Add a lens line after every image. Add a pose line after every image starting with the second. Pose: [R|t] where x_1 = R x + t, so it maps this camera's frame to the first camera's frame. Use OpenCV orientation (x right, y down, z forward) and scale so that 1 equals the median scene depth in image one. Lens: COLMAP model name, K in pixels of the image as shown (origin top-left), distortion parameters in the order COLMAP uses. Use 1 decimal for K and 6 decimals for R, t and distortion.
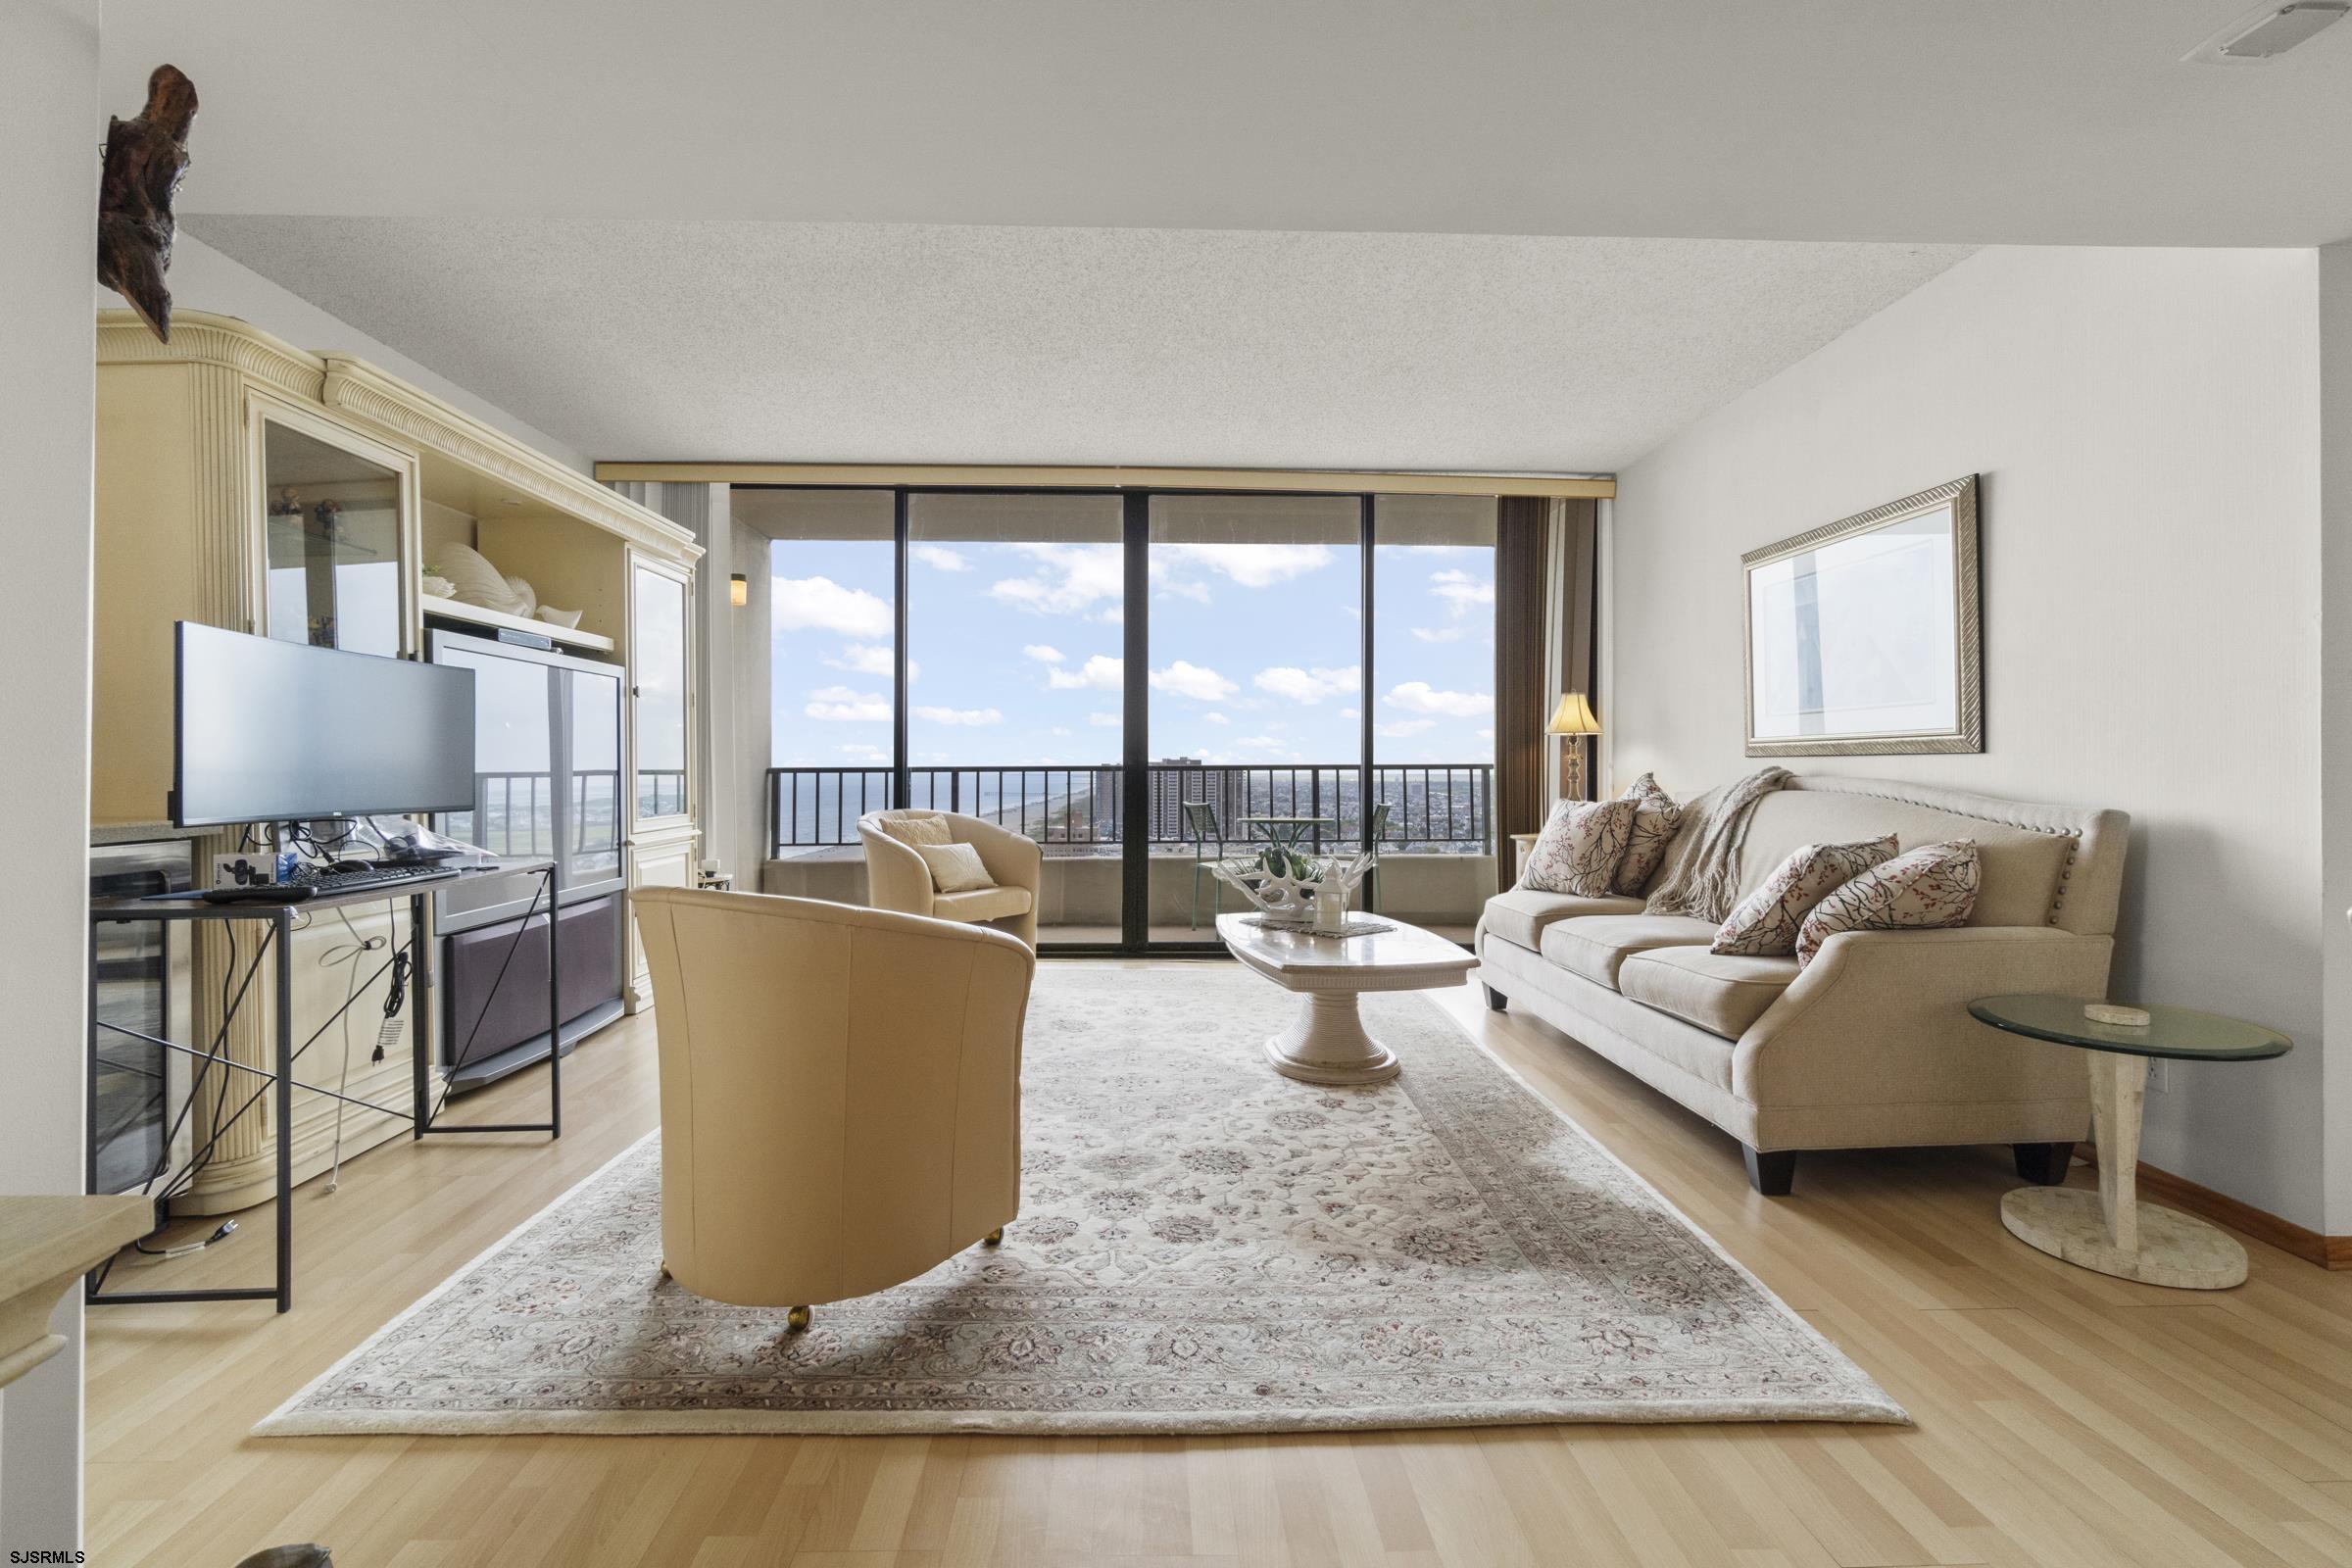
lens RADIAL K [[1014.7, 0, 1180.5], [0, 1014.7, 779.1], [0, 0, 1]] dist [-0.007117, 0.001372]
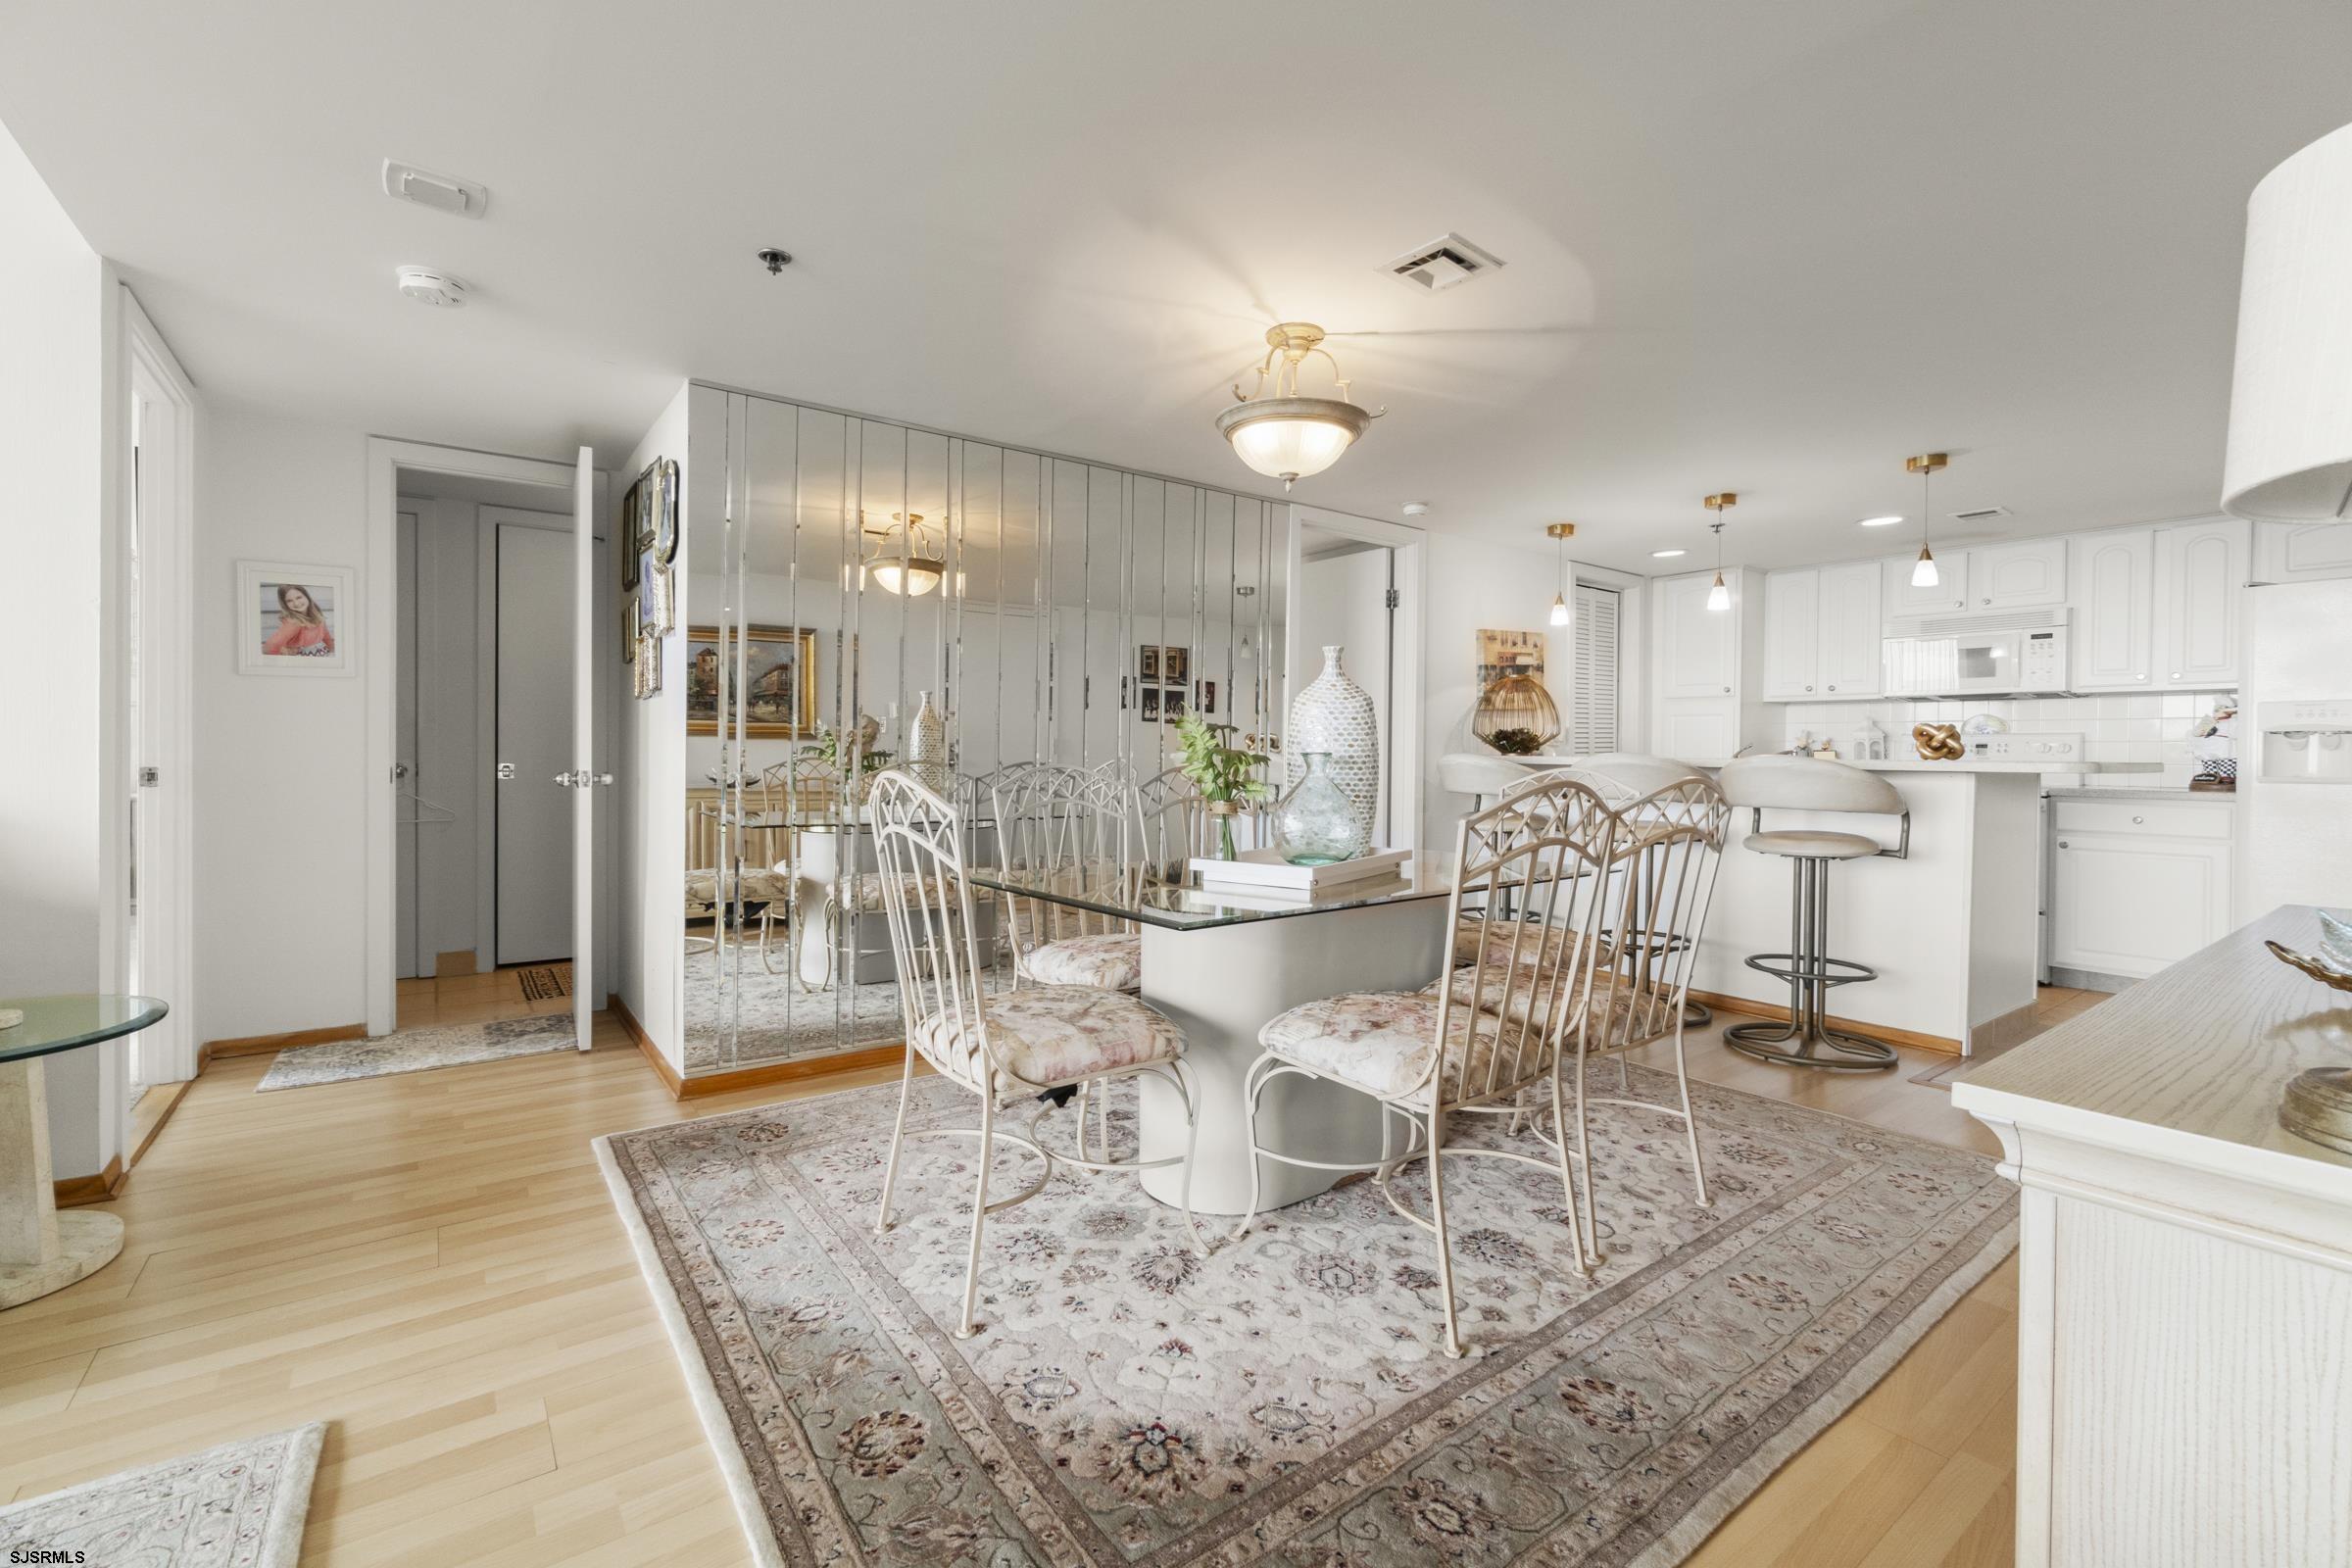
lens RADIAL K [[1014.7, 0, 1152.4], [0, 1014.7, 761.4], [0, 0, 1]] dist [-0.007117, 0.001372]
pose [[-0.553048, -0.017245, 0.832971, -0.264896], [-0.004725, 0.999835, 0.017562, -0.011288], [-0.833136, 0.005776, -0.553038, 0.451264]]
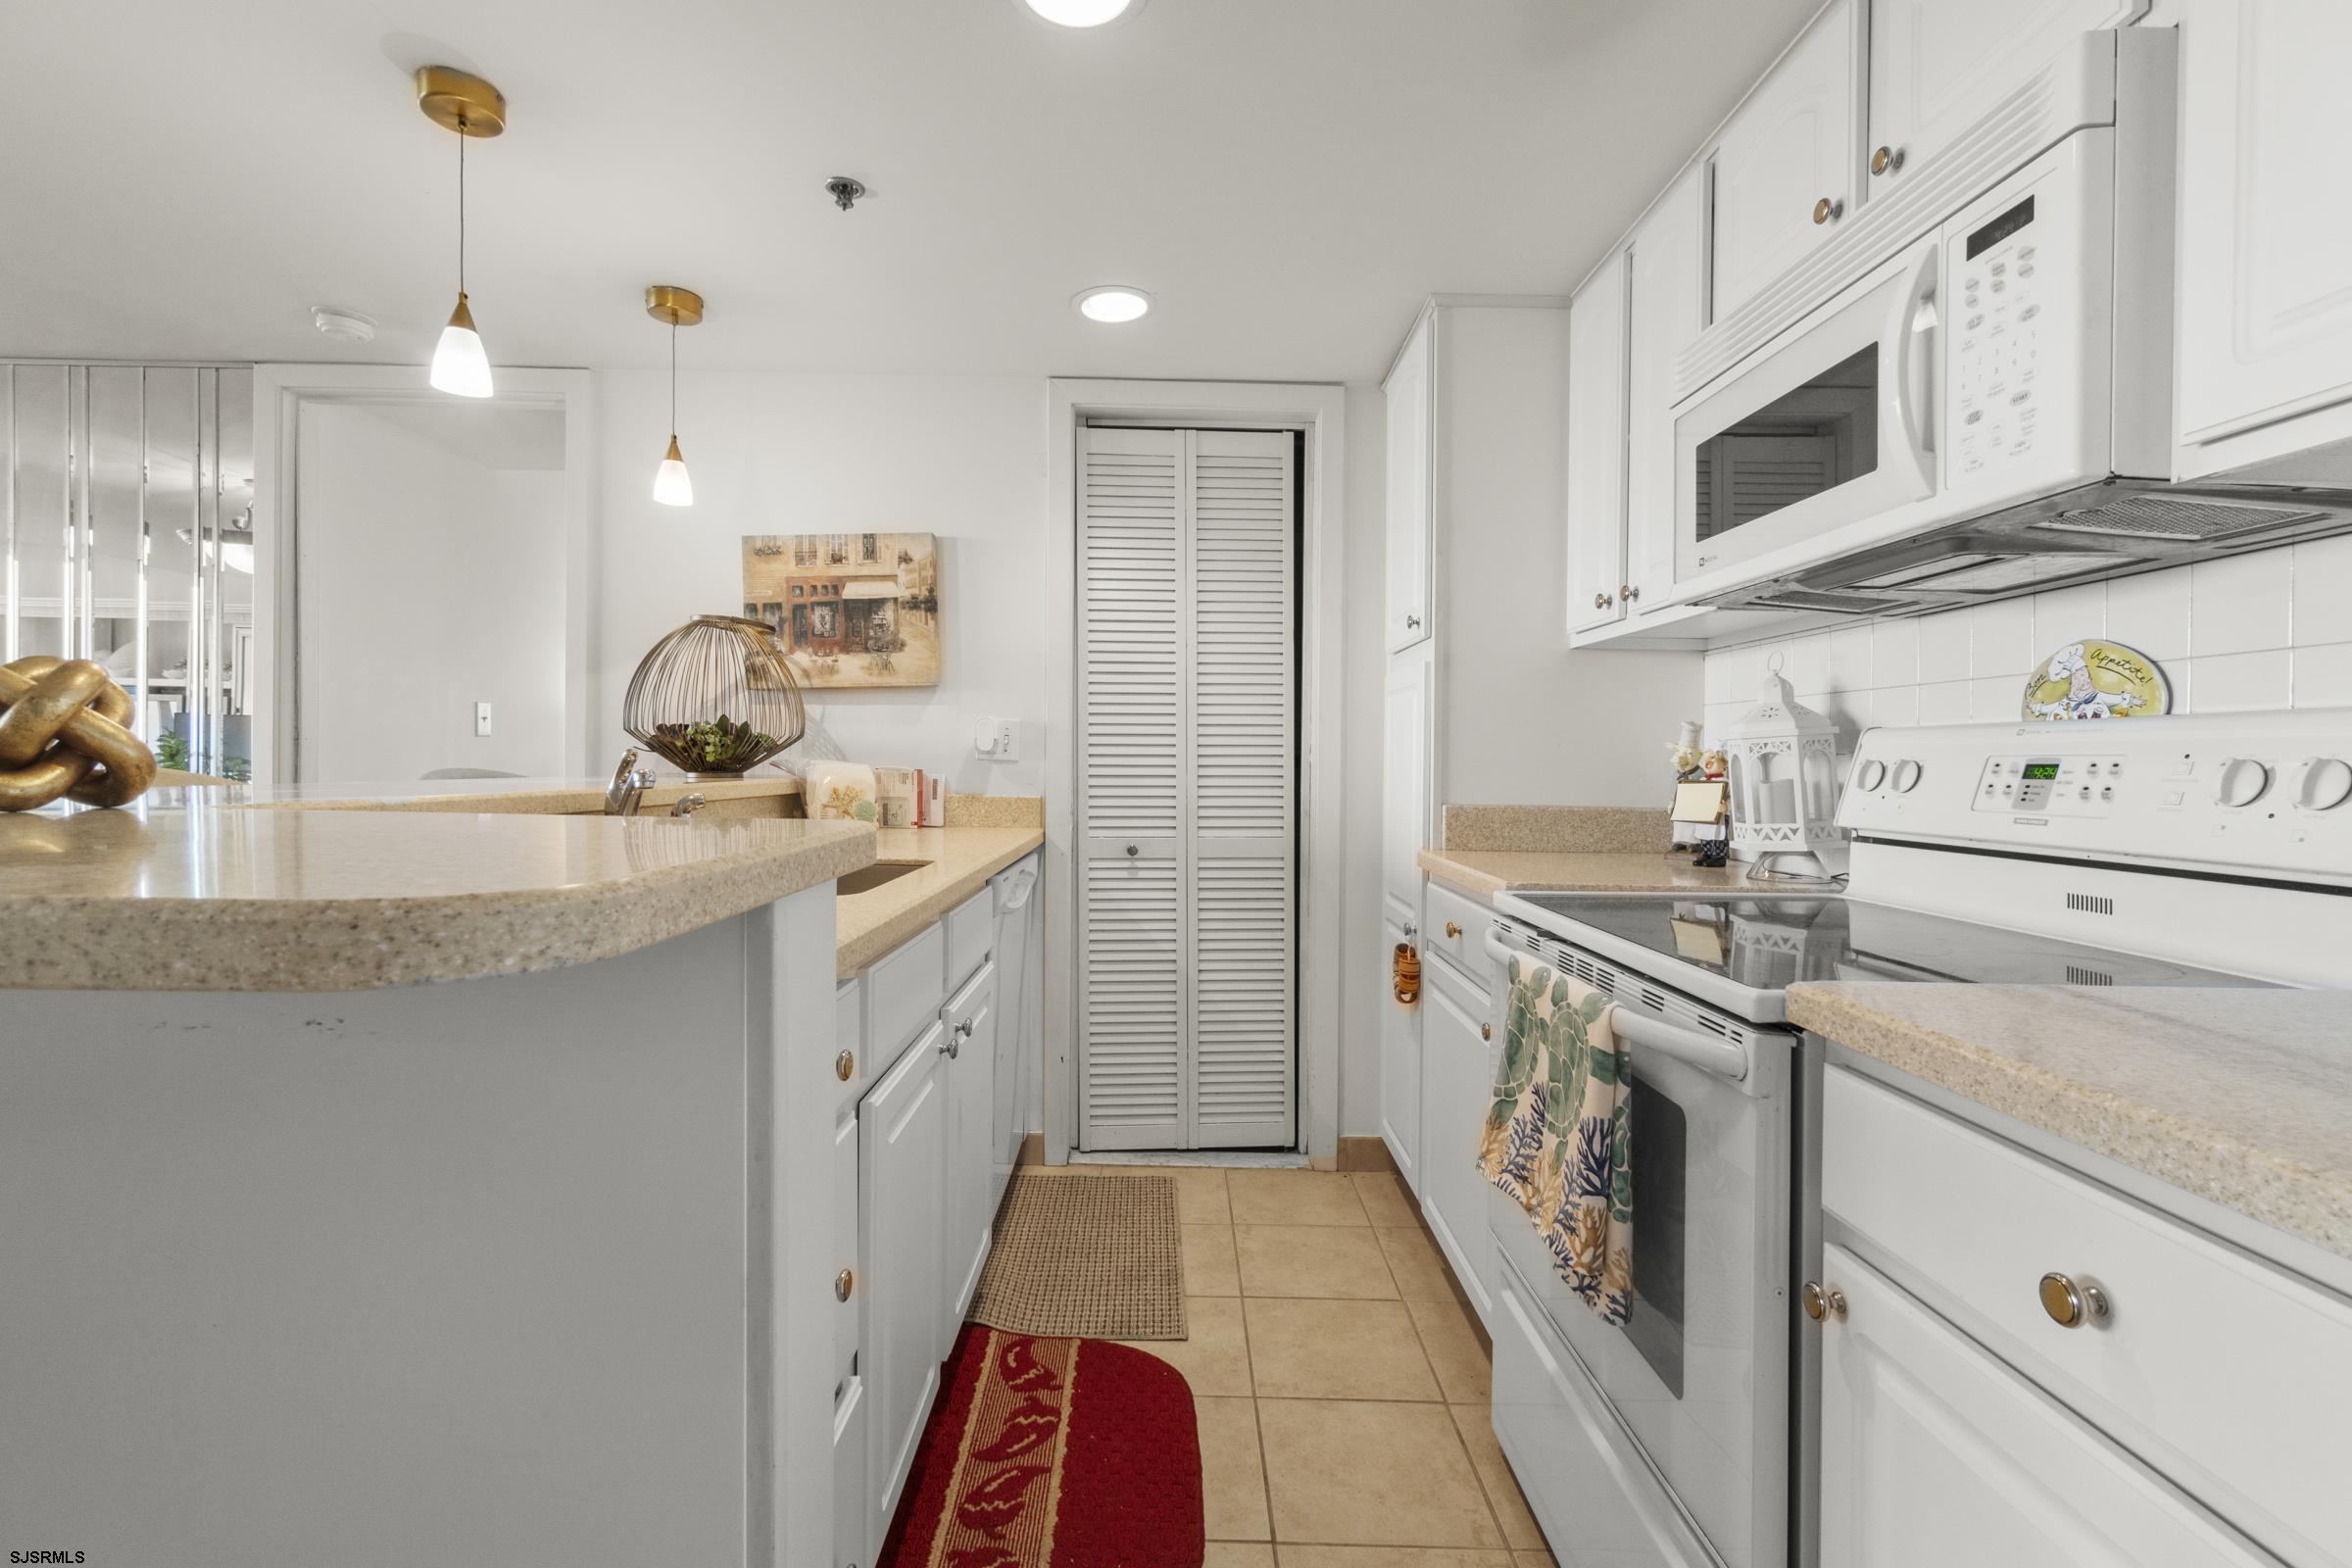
lens RADIAL K [[1014.7, 0, 1179.2], [0, 1014.7, 781.5], [0, 0, 1]] dist [-0.007117, 0.001372]
pose [[0.037999, -0.019514, 0.999087, -0.048364], [-0.017081, 0.999651, 0.020174, -0.012081], [-0.999132, -0.017832, 0.037653, -1.336606]]
